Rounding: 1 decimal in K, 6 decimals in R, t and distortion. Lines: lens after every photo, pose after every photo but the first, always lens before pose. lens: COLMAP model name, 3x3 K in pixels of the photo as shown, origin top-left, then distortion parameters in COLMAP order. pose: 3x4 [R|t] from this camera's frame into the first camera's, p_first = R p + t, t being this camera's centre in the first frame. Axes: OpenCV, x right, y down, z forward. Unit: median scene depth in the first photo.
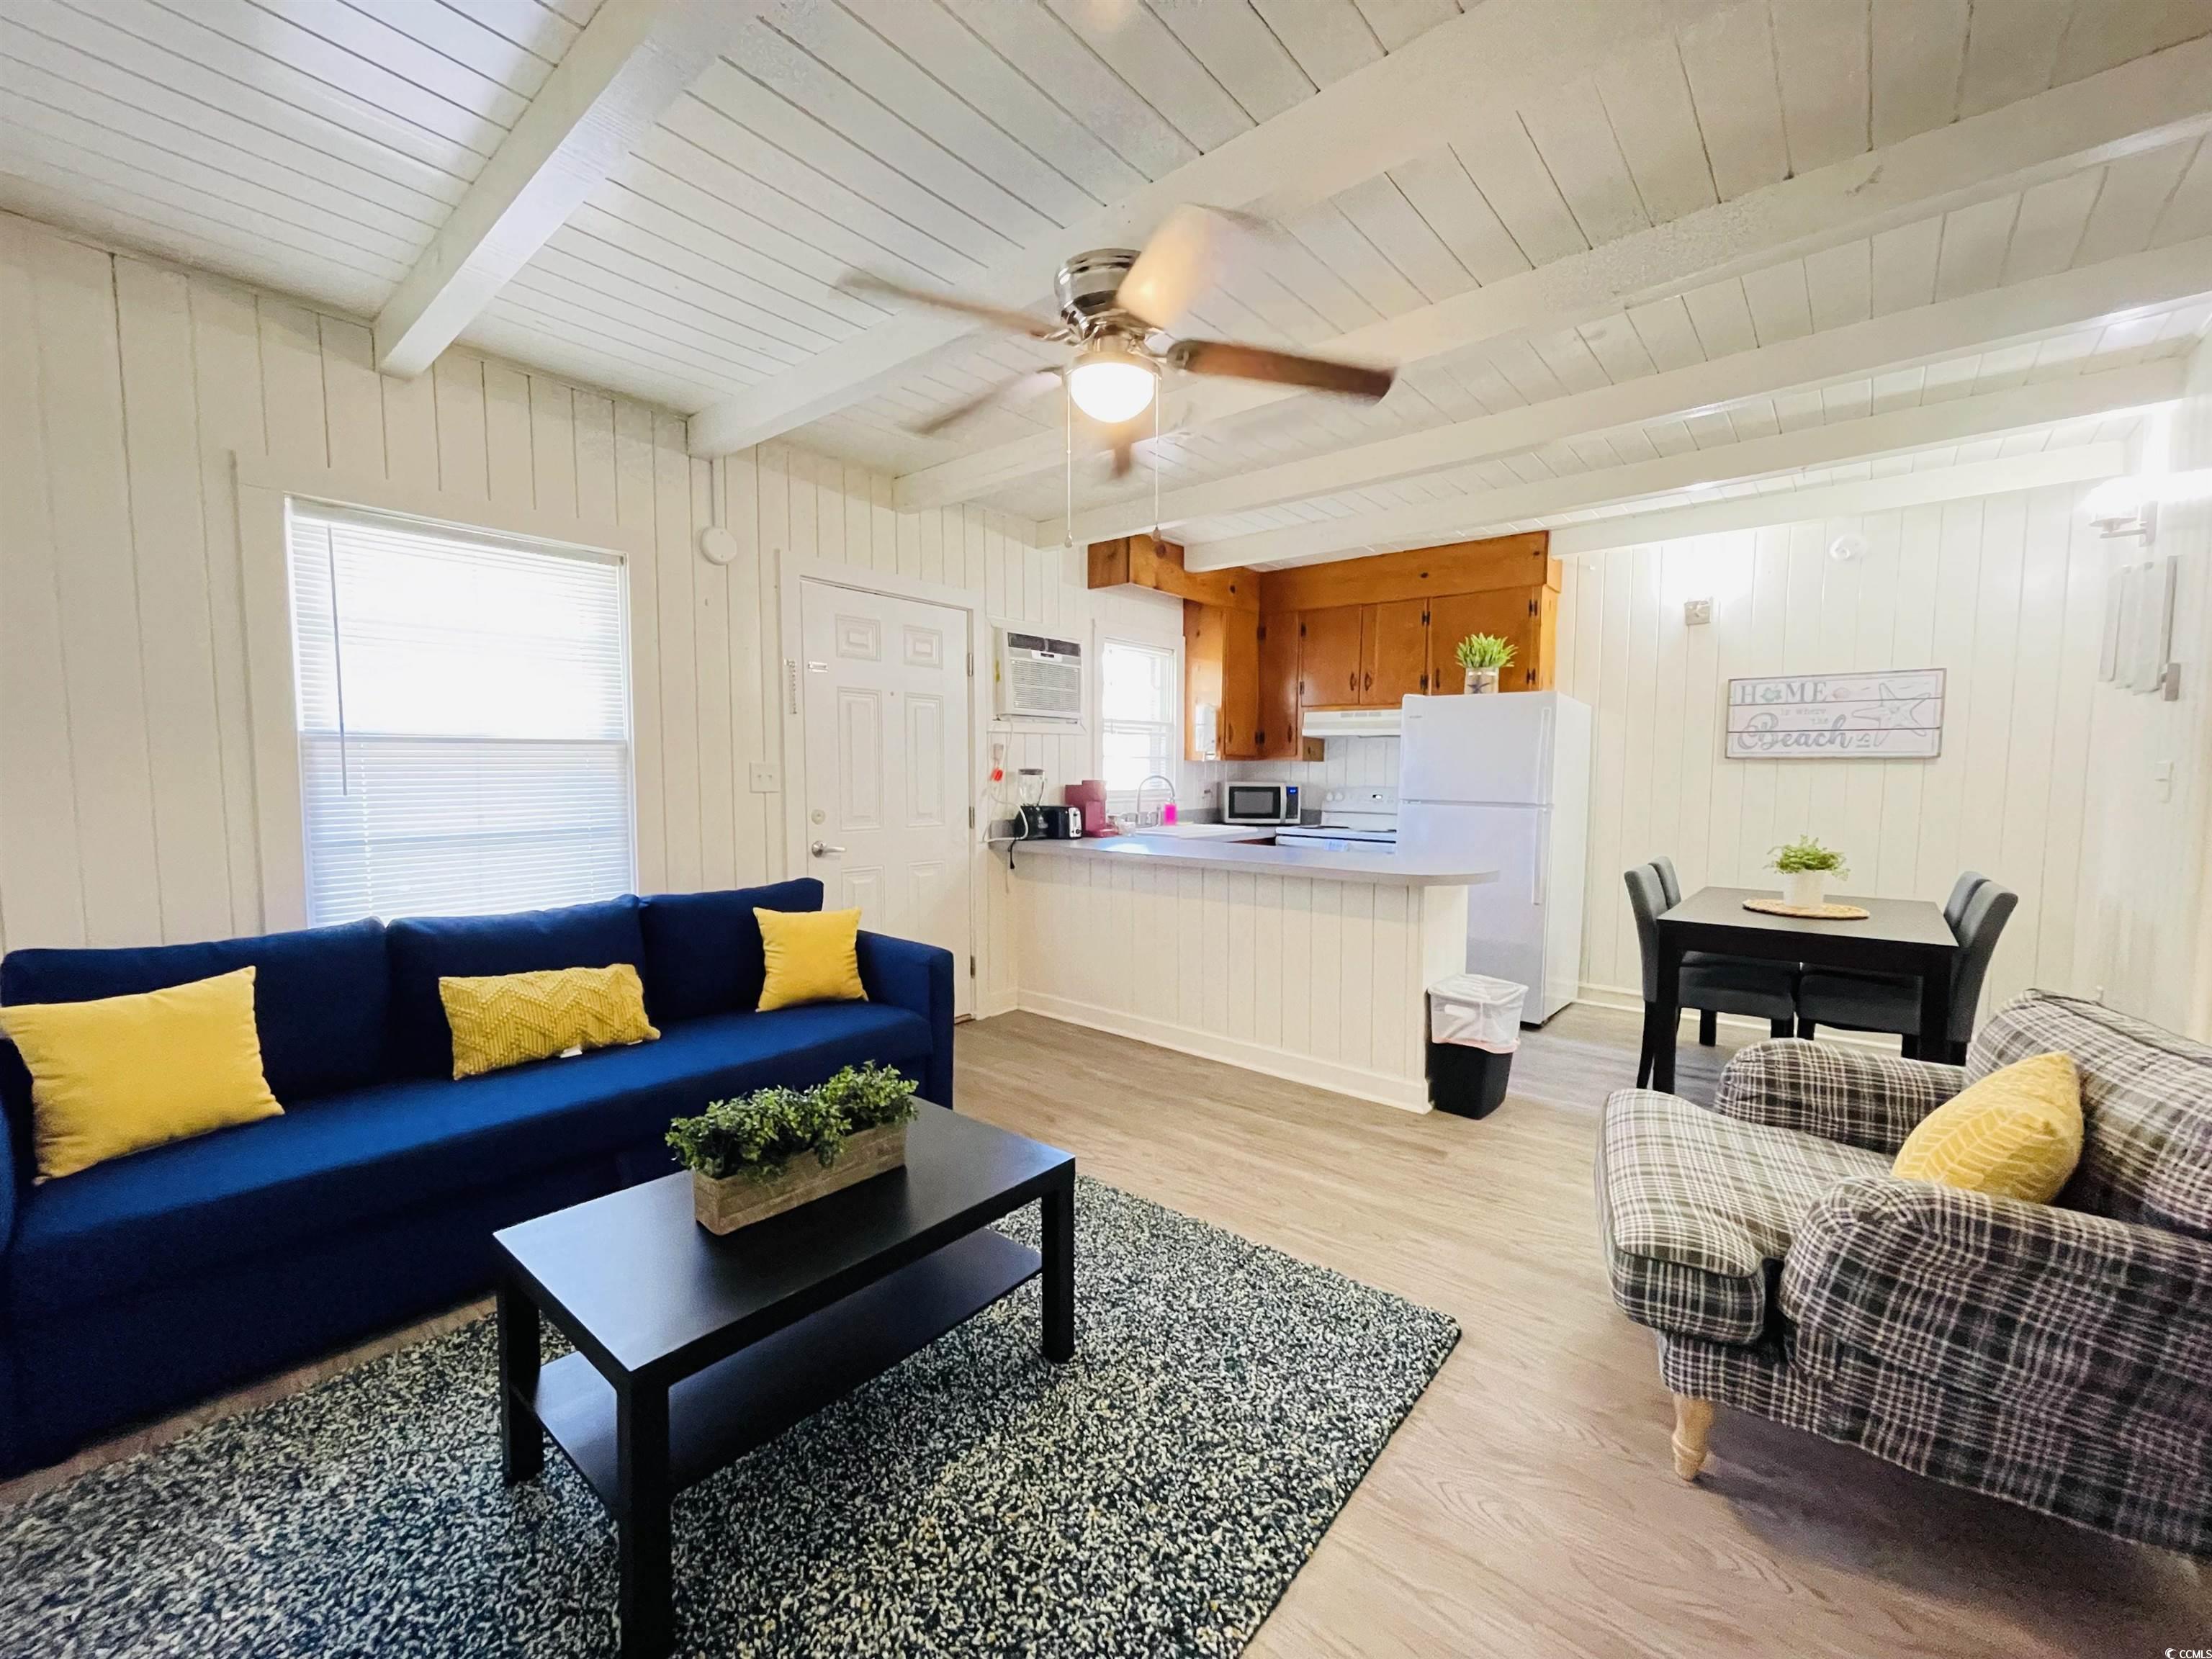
lens RADIAL K [[895.5, 0, 1102.9], [0, 895.5, 830.4], [0, 0, 1]] dist [-0.000486, -0.000227]
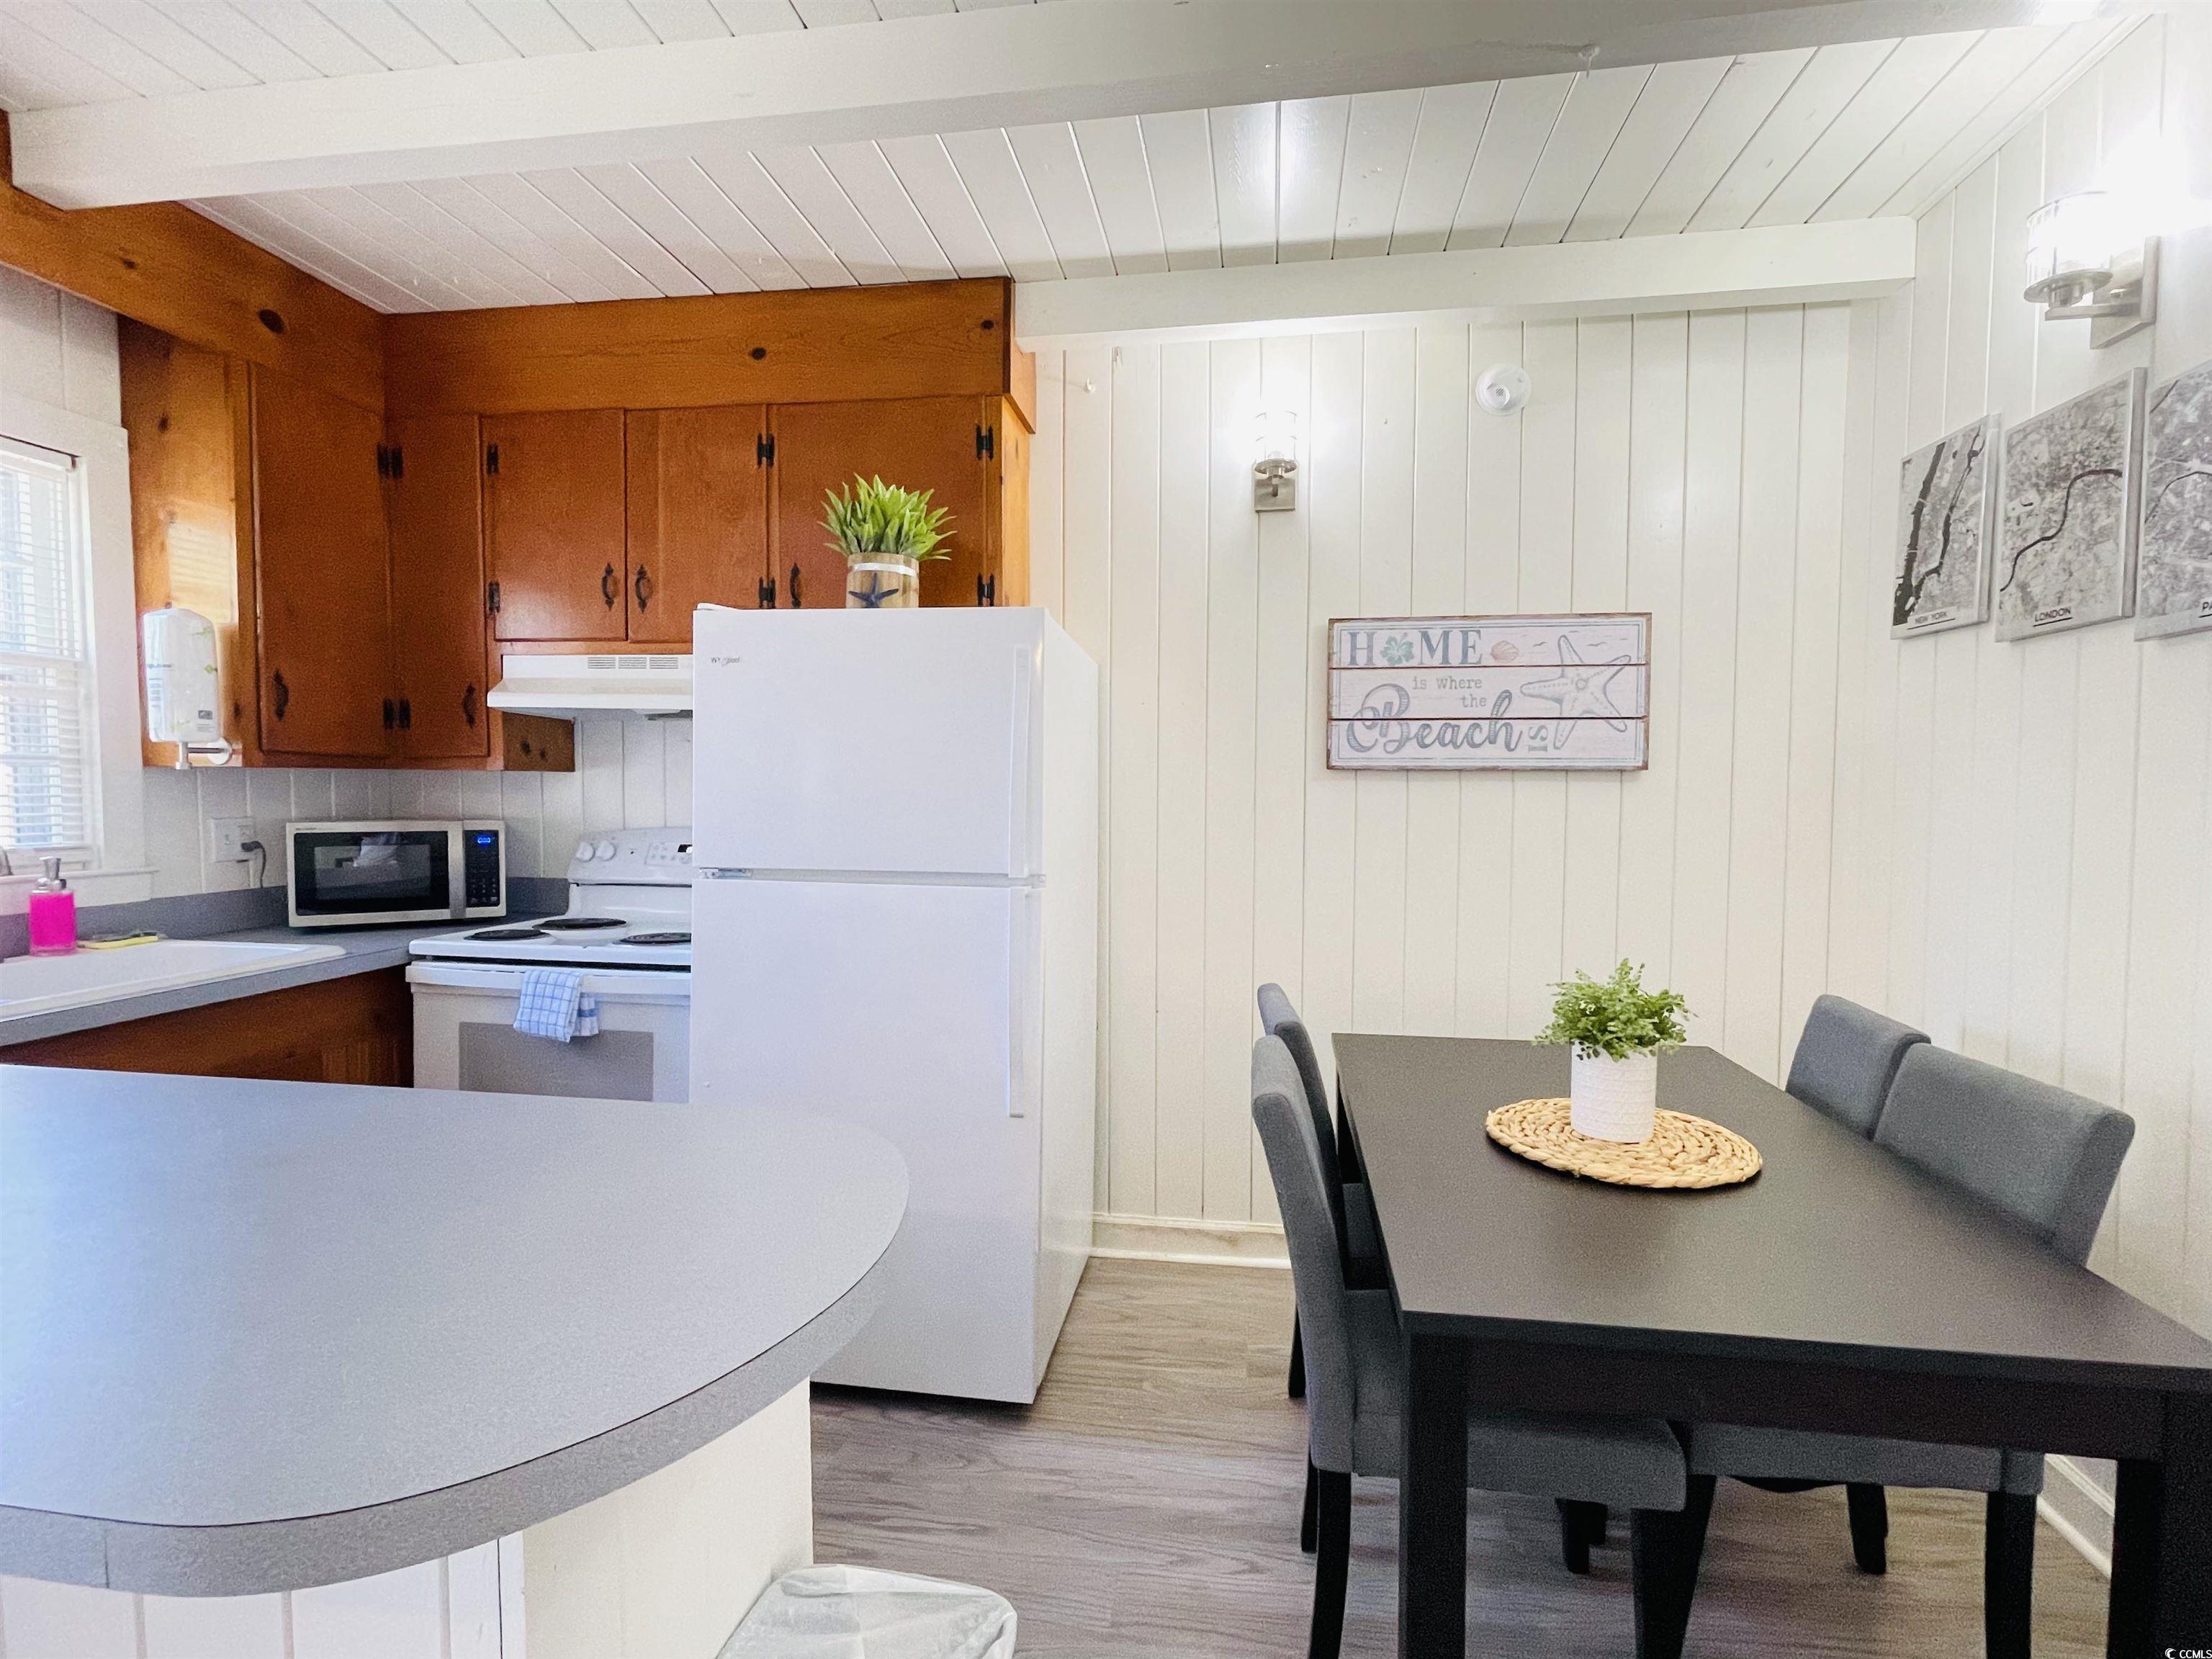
lens RADIAL K [[1037.7, 0, 1106.8], [0, 1037.7, 831.5], [0, 0, 1]] dist [-0.003610, -0.000519]
pose [[0.845149, -0.024601, 0.533964, 0.249932], [0.035956, 0.999294, -0.010871, -0.040367], [-0.533320, 0.028386, 0.845437, 0.534945]]
